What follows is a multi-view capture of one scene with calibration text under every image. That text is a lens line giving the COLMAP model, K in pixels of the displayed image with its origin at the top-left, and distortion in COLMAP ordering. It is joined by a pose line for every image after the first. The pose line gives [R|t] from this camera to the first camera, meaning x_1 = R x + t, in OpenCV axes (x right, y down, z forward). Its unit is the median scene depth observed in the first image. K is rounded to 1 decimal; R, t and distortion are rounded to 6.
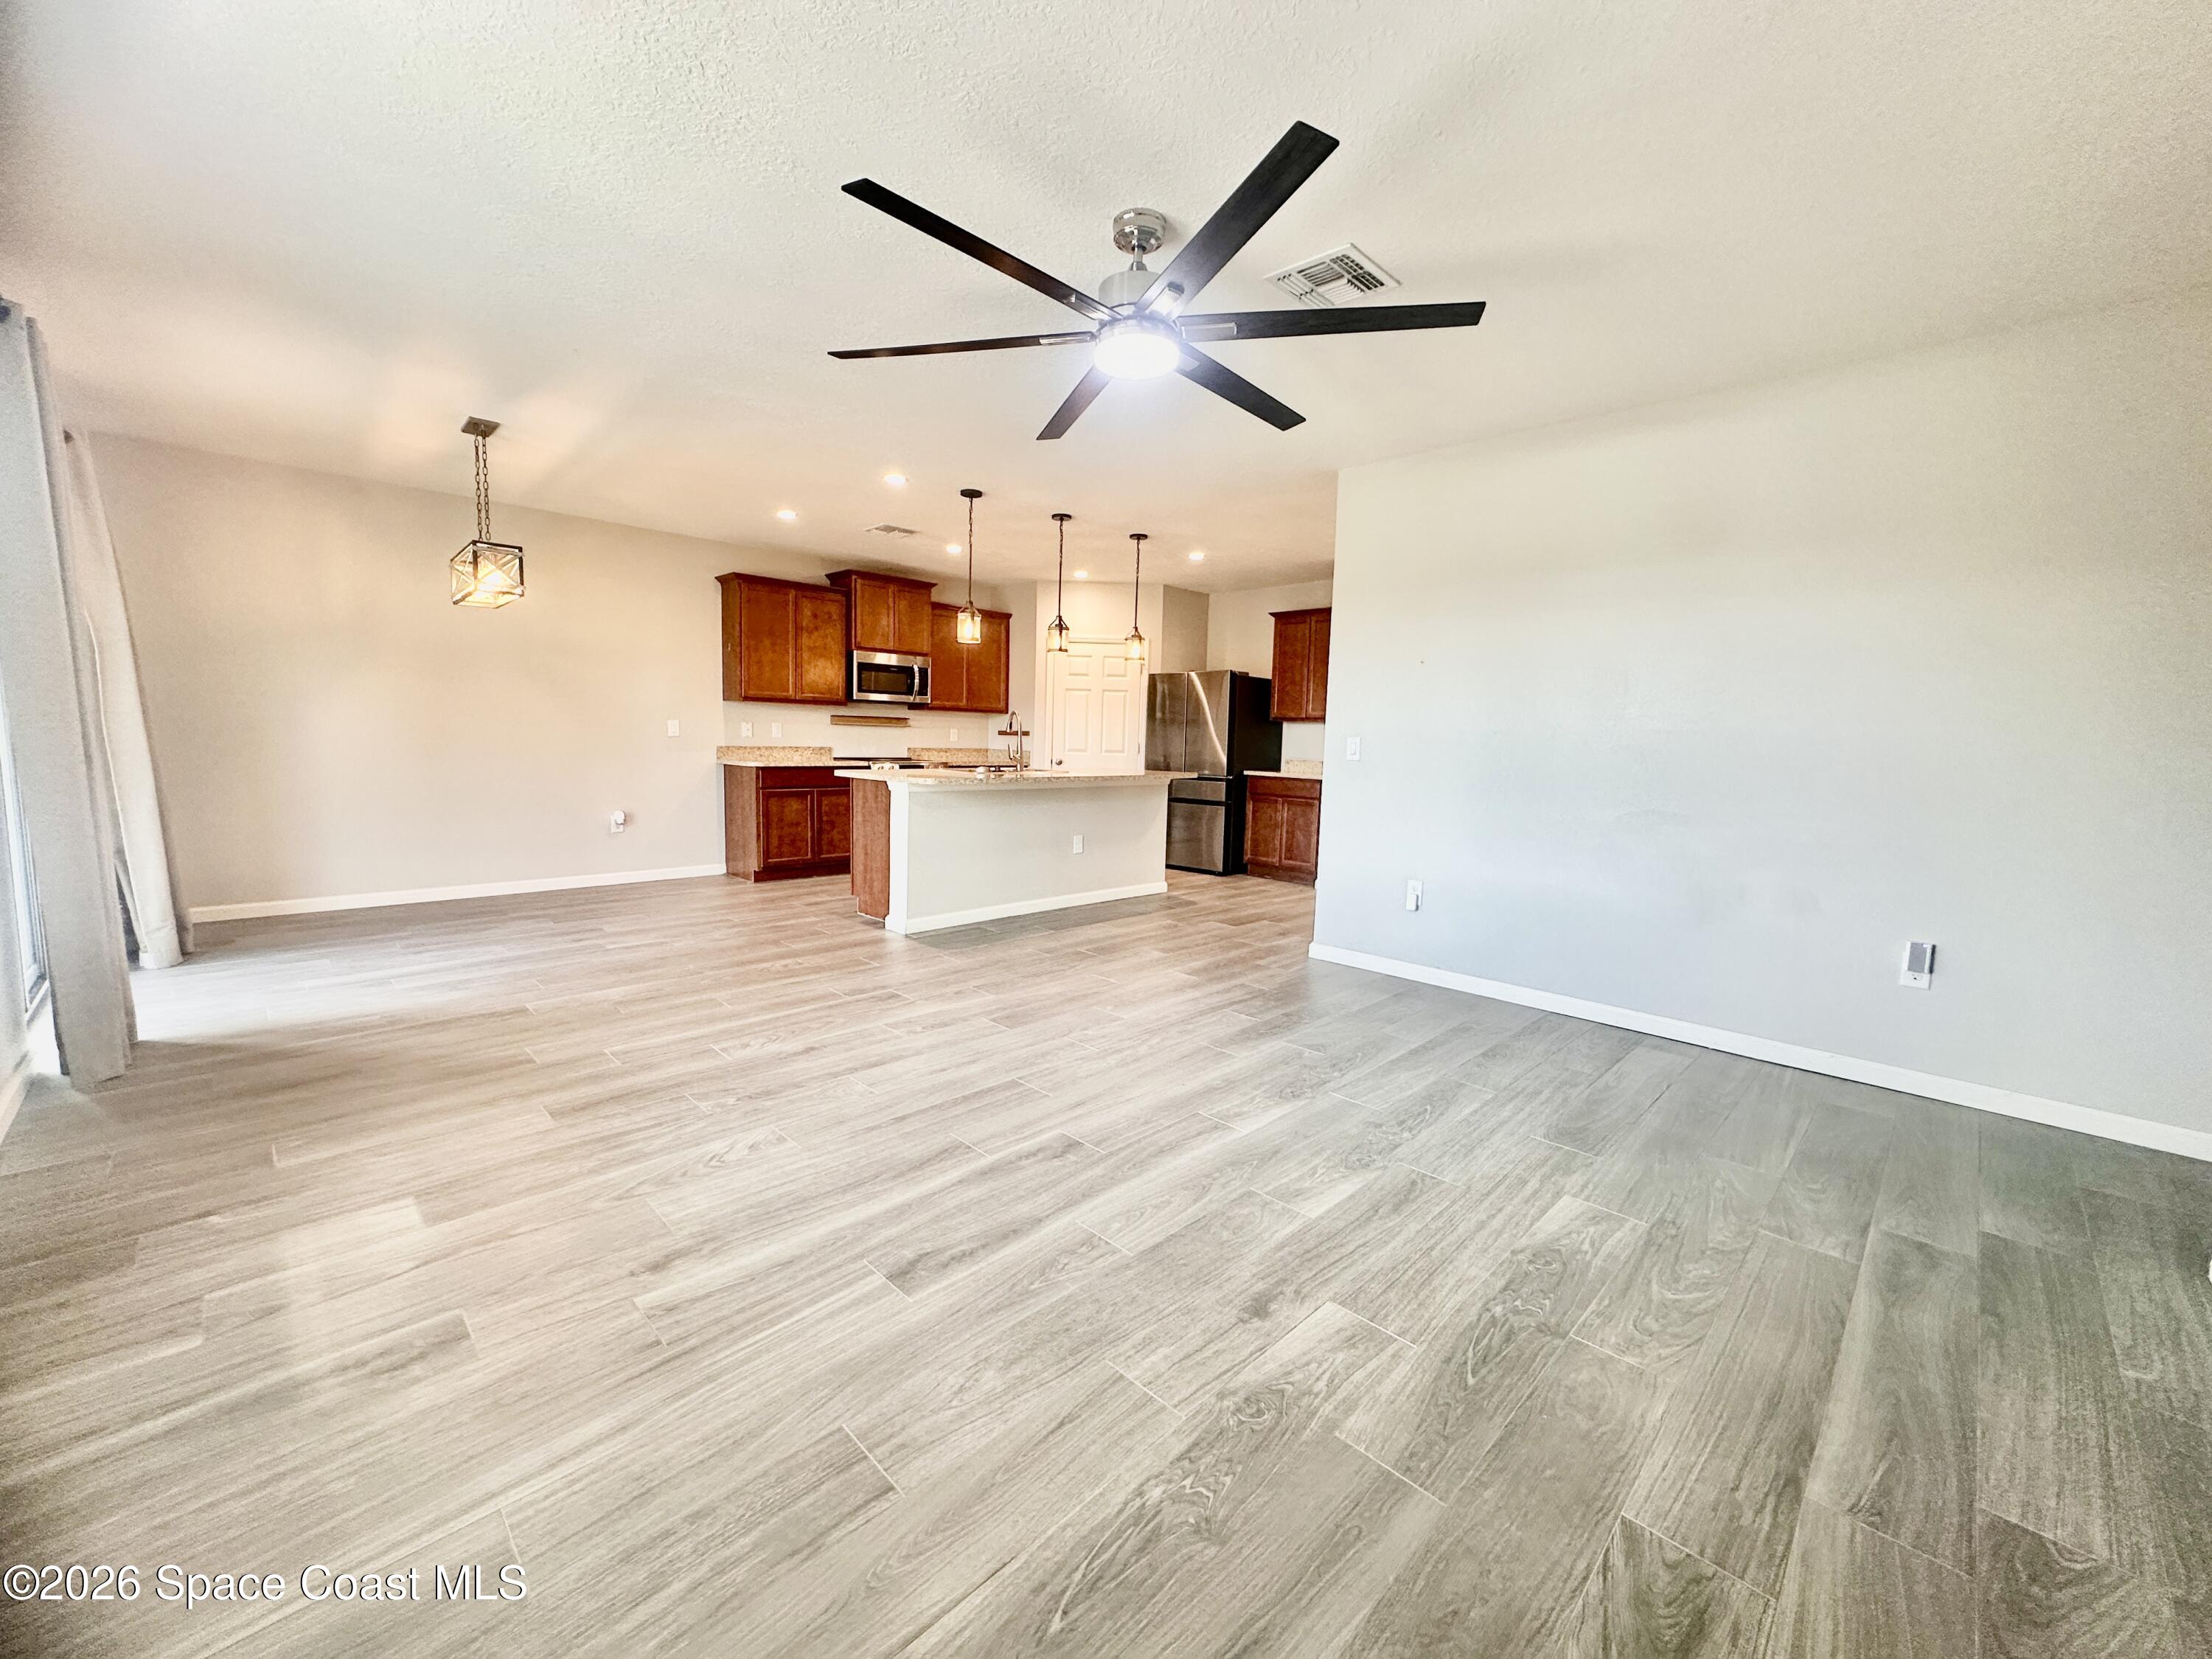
lens RADIAL K [[881.8, 0, 1103.0], [0, 881.8, 829.9], [0, 0, 1]] dist [-0.002061, -0.000278]
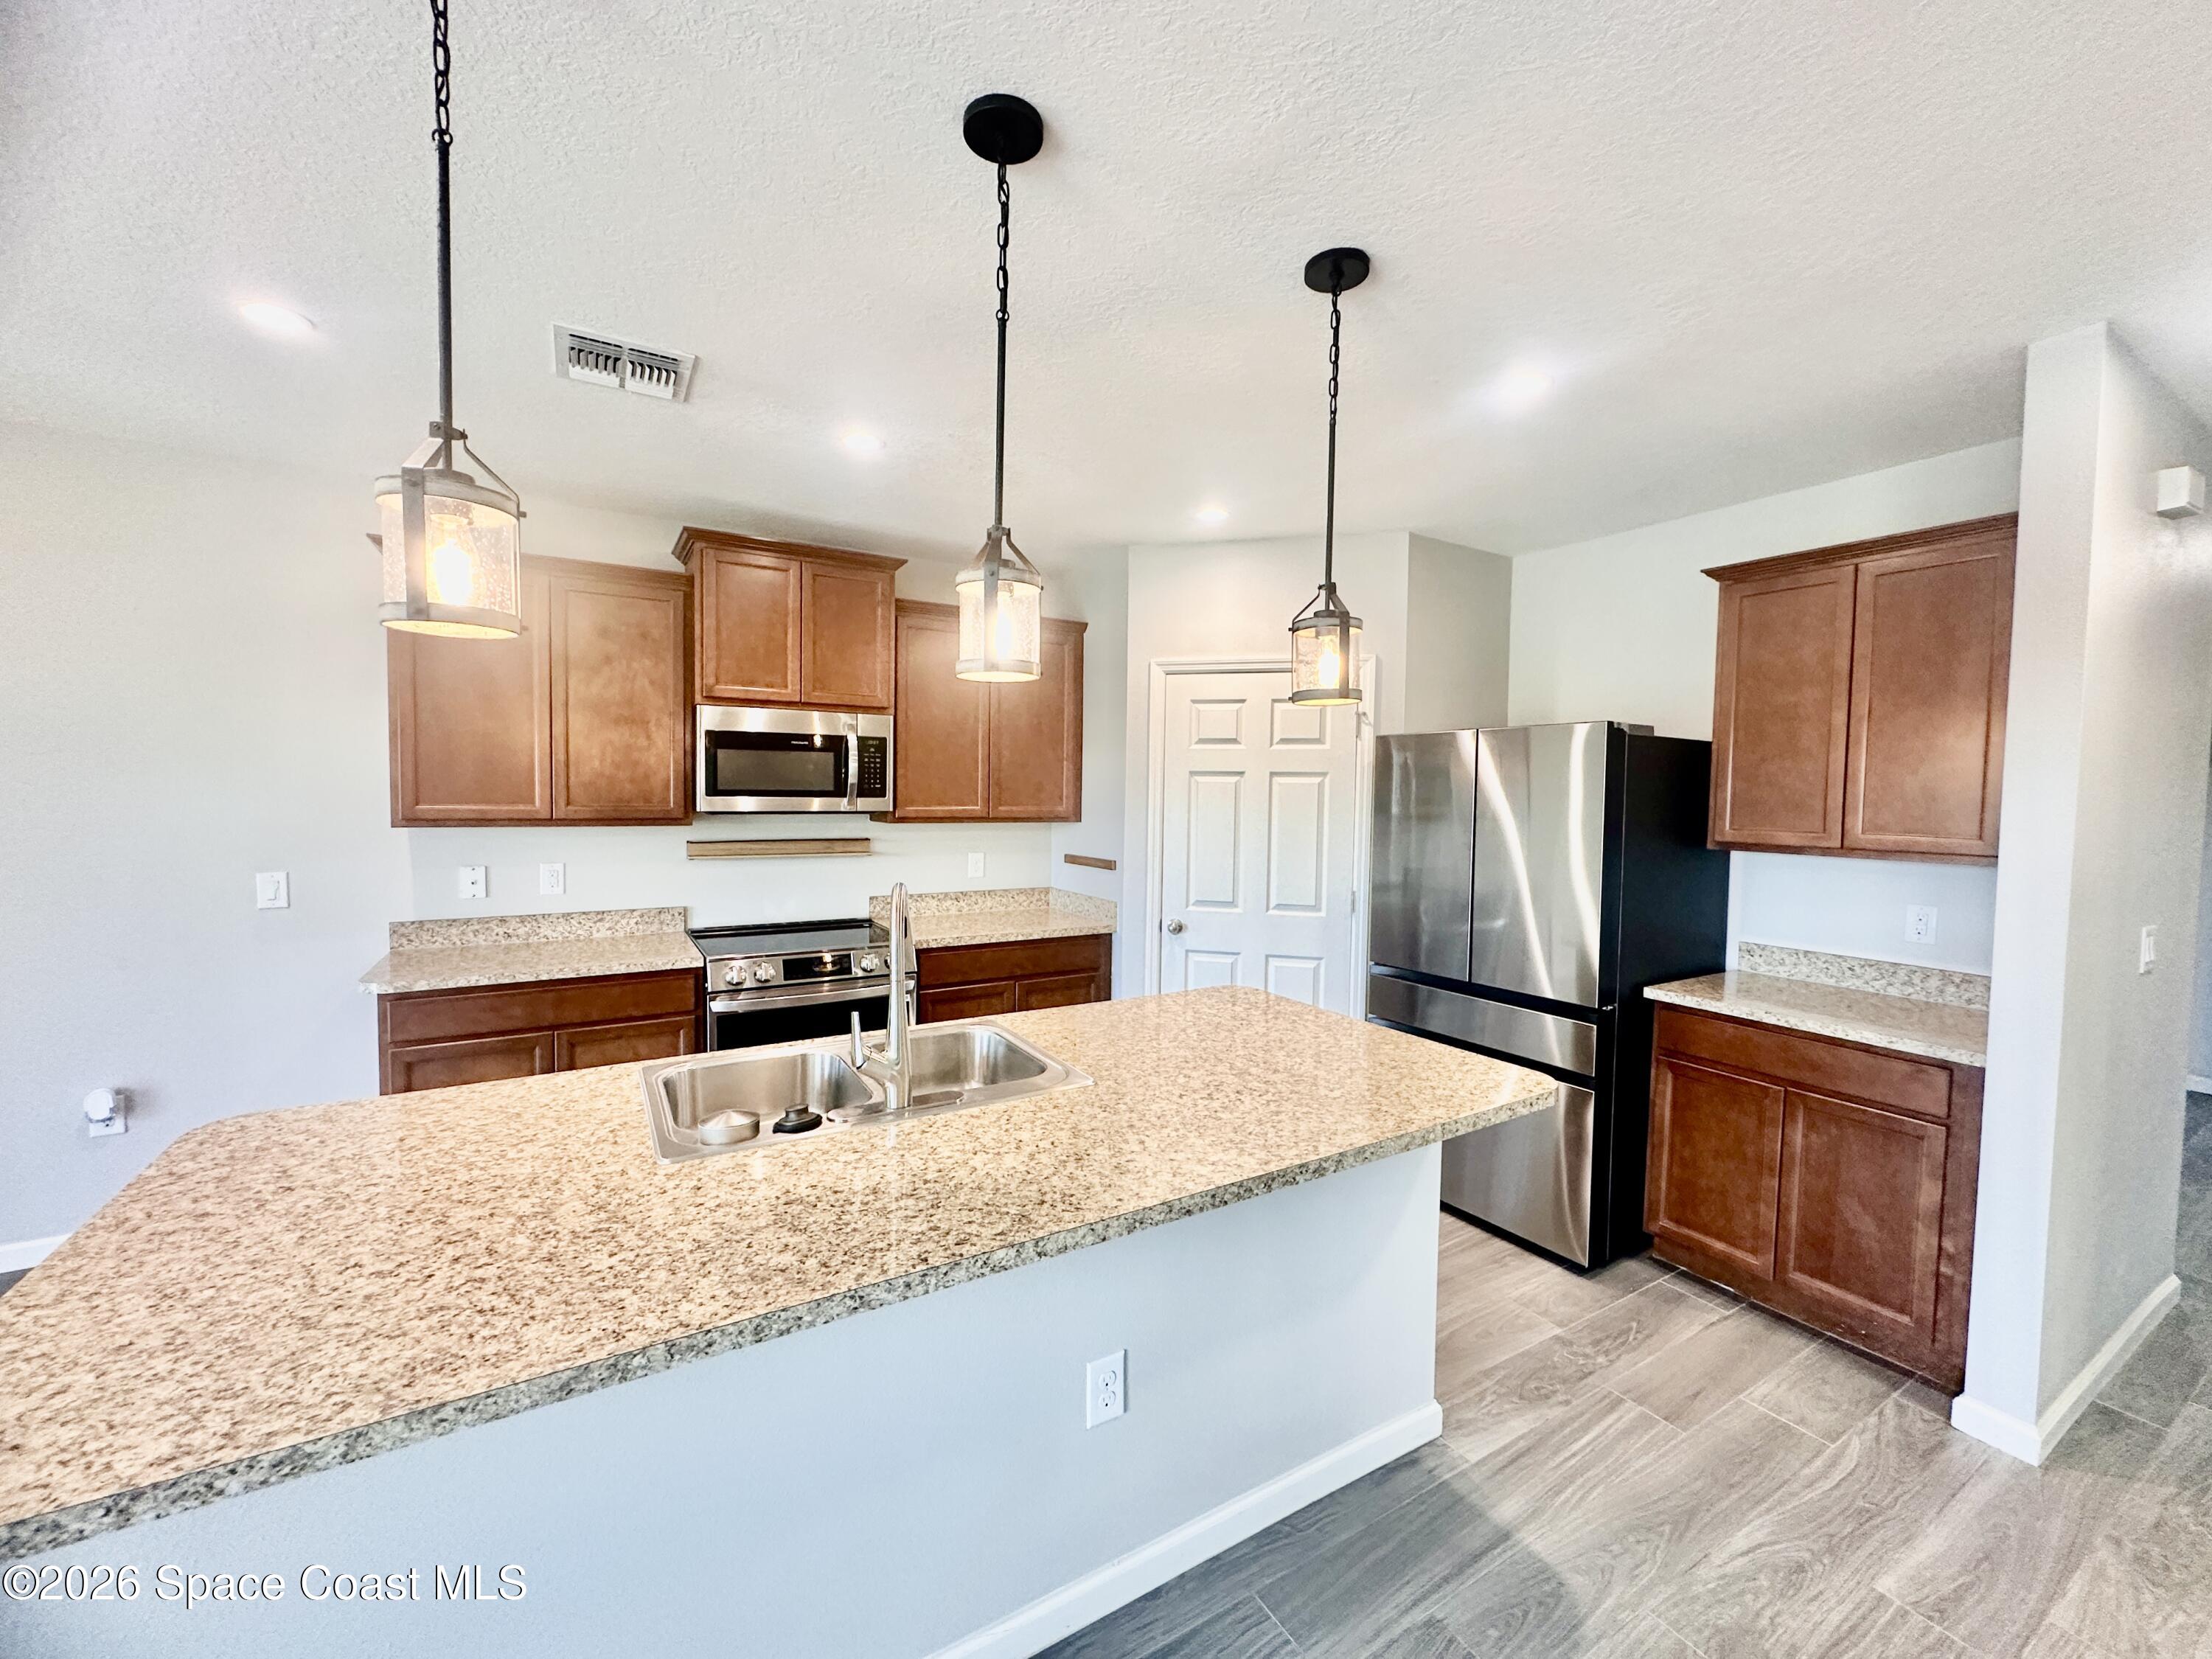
lens RADIAL K [[881.8, 0, 1106.3], [0, 881.8, 827.4], [0, 0, 1]] dist [-0.002061, -0.000278]
pose [[0.970352, -0.002729, -0.241680, 0.031193], [-0.013228, 0.997838, -0.064380, -0.113324], [0.241333, 0.065668, 0.968218, 0.610196]]
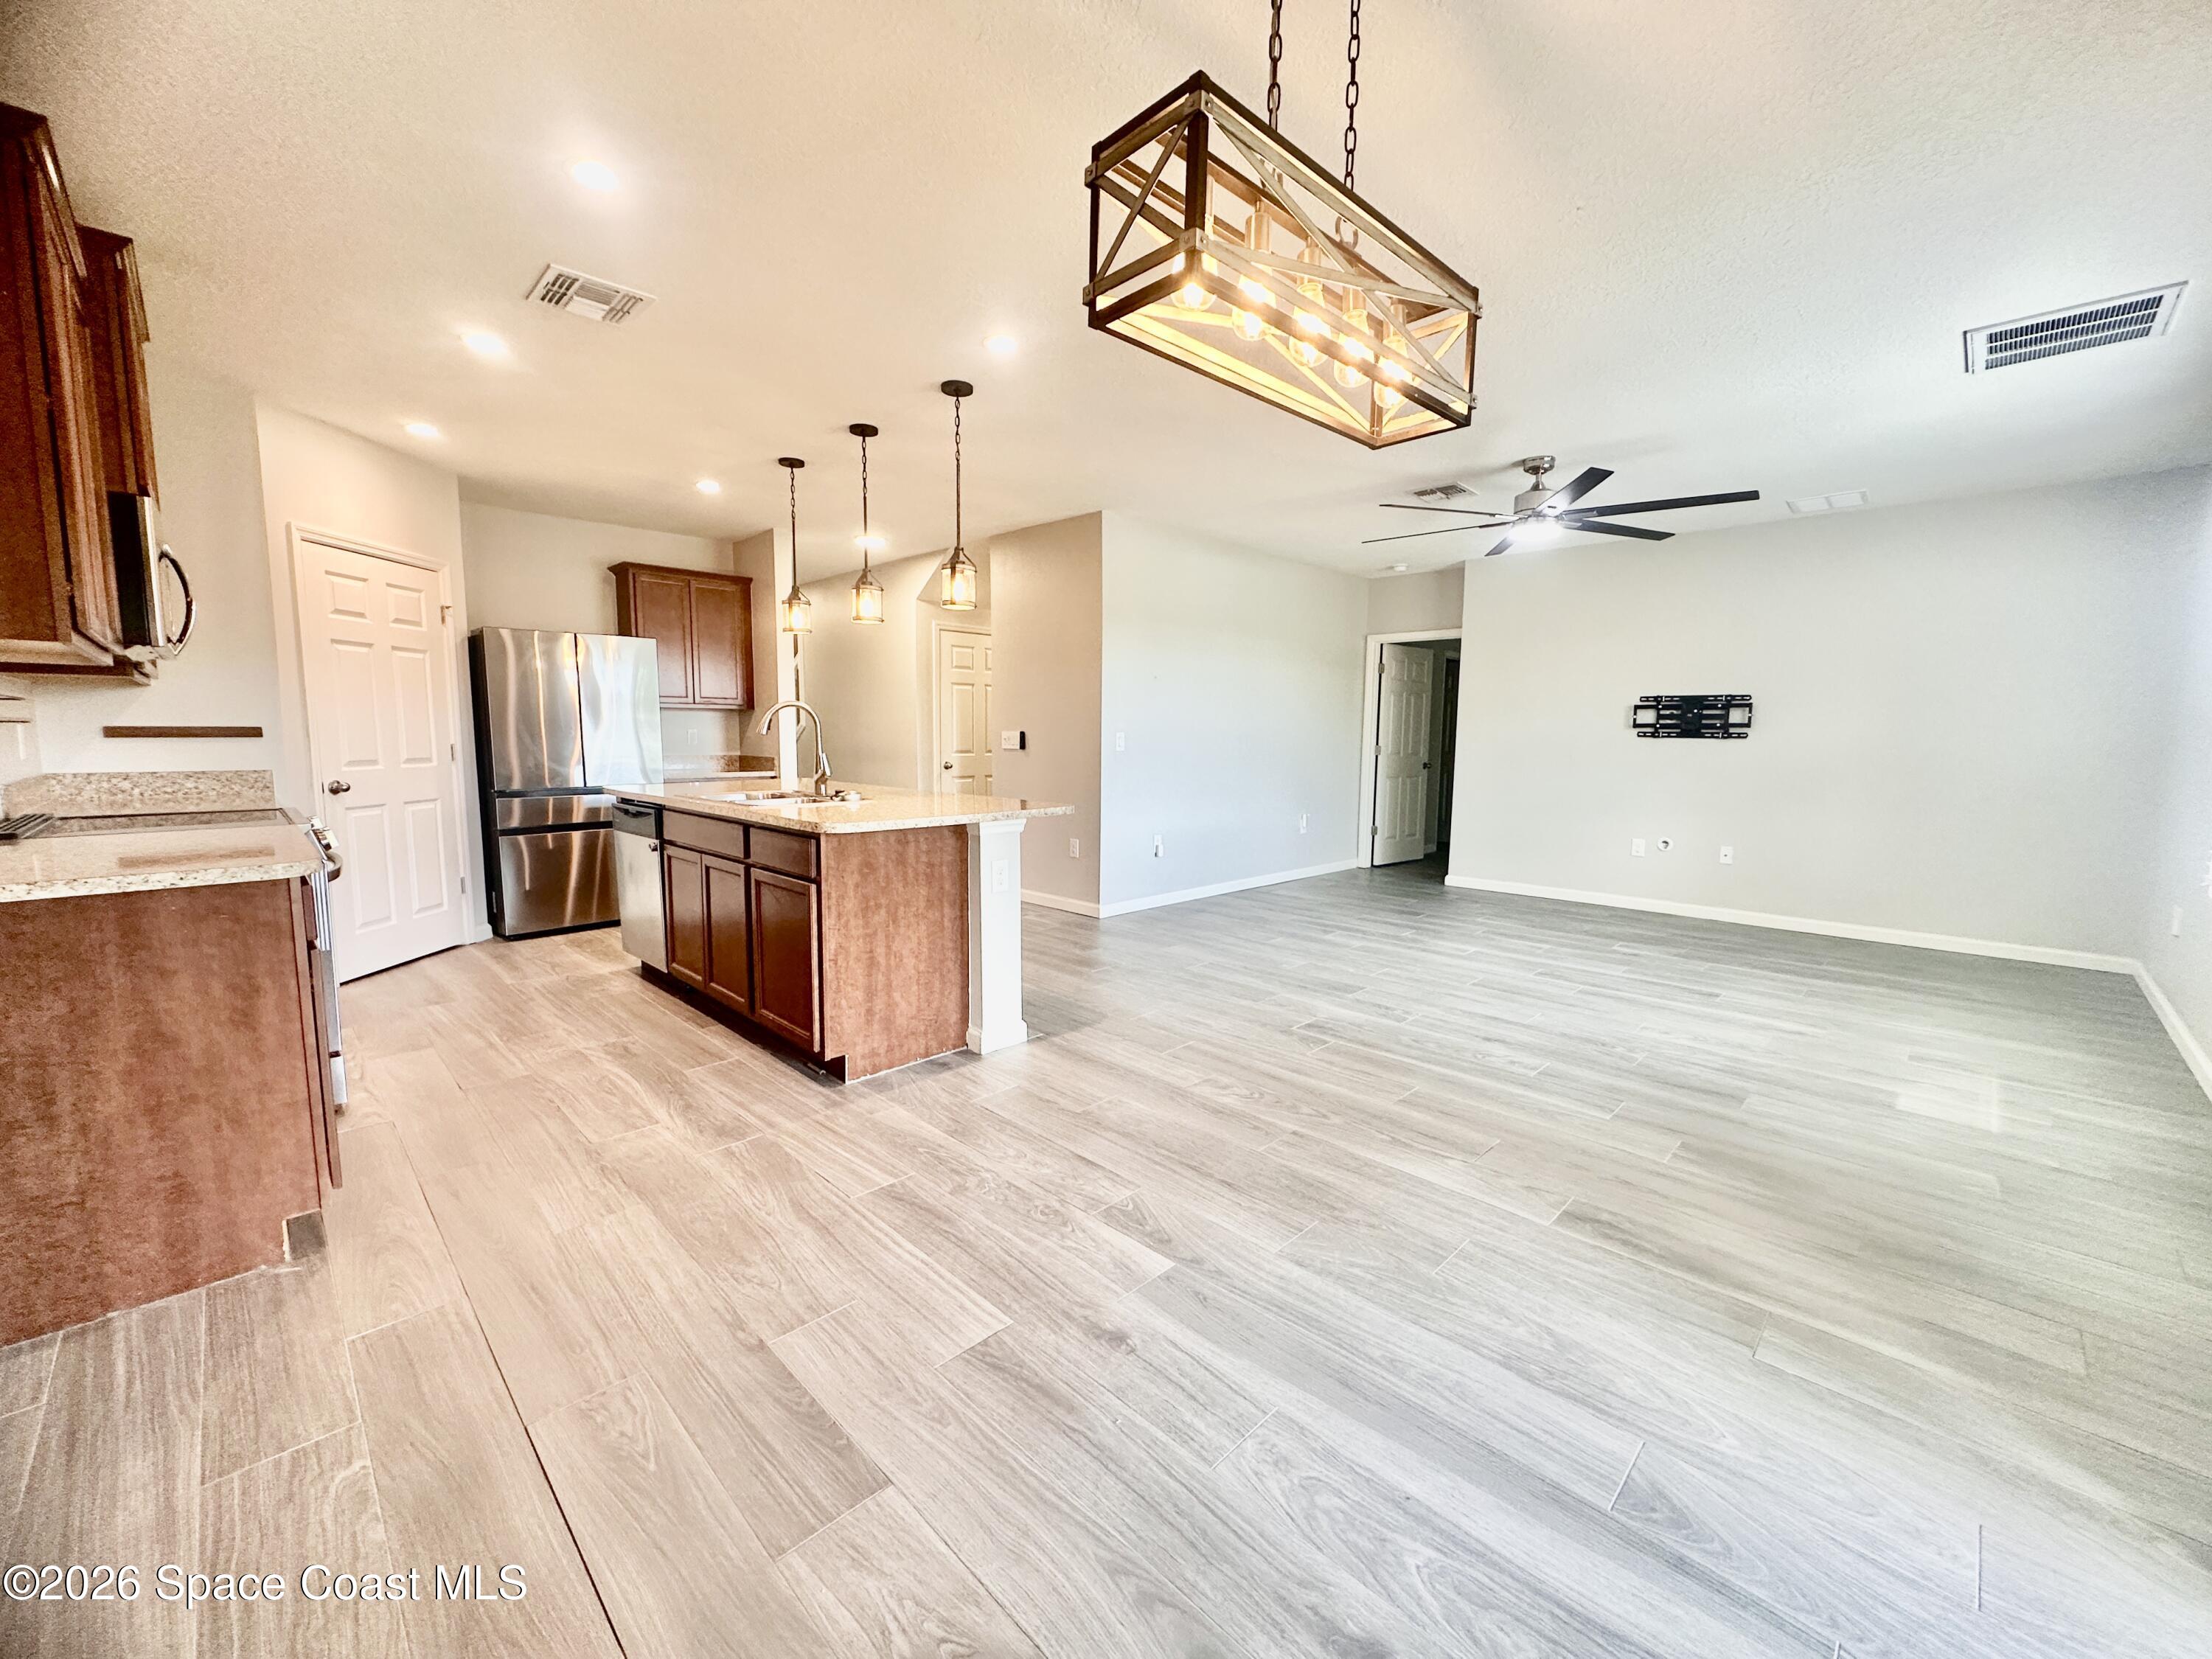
lens RADIAL K [[881.8, 0, 1106.4], [0, 881.8, 833.1], [0, 0, 1]] dist [-0.002061, -0.000278]
pose [[-0.002802, -0.140848, 0.990027, -0.618817], [0.097586, 0.985267, 0.140447, -0.090625], [-0.995223, 0.097006, 0.010984, 0.647454]]
